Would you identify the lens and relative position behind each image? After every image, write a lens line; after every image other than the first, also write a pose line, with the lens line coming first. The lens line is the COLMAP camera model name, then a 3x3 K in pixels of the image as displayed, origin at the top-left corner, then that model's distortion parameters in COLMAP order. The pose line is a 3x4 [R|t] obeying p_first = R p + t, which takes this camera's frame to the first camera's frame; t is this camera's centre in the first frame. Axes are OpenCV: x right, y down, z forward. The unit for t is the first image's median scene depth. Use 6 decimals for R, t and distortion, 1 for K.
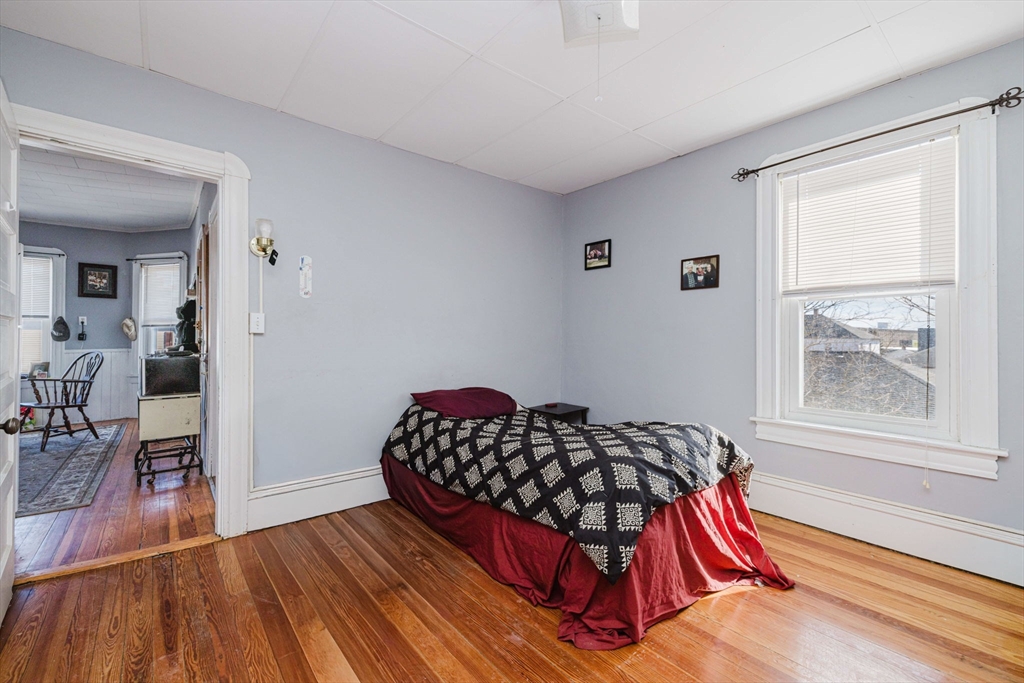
lens RADIAL K [[431.7, 0, 506.0], [0, 431.7, 336.6], [0, 0, 1]] dist [0.002829, -0.000964]
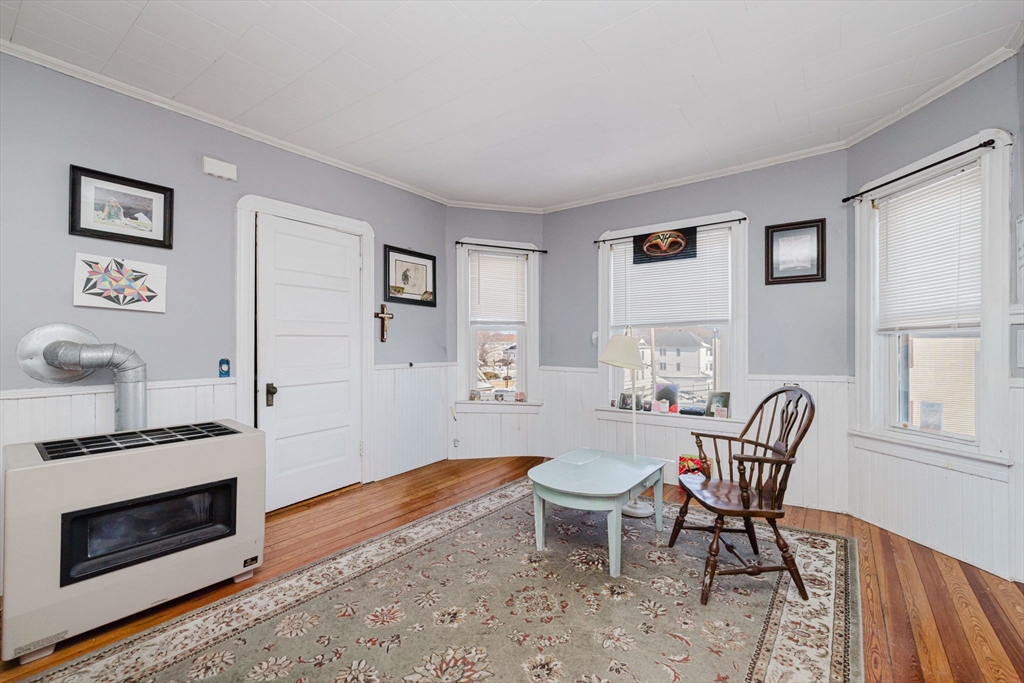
lens RADIAL K [[431.7, 0, 508.3], [0, 431.7, 344.2], [0, 0, 1]] dist [0.002829, -0.000964]
pose [[0.240964, -0.011908, -0.970461, -0.579818], [0.009324, 0.999907, -0.009954, -0.010339], [0.970489, -0.006650, 0.241052, 0.595565]]
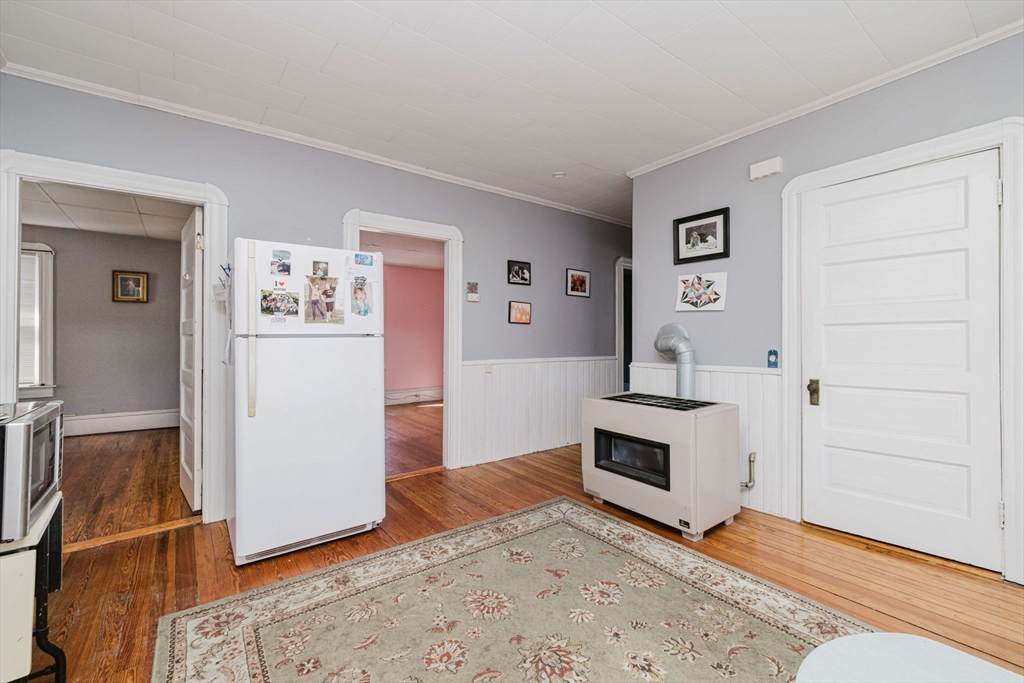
lens RADIAL K [[431.7, 0, 511.4], [0, 431.7, 339.2], [0, 0, 1]] dist [0.002829, -0.000964]
pose [[-0.999596, -0.014028, 0.024722, -1.014312], [-0.014286, 0.999845, -0.010311, -0.000709], [-0.024573, -0.010660, -0.999641, 1.119787]]
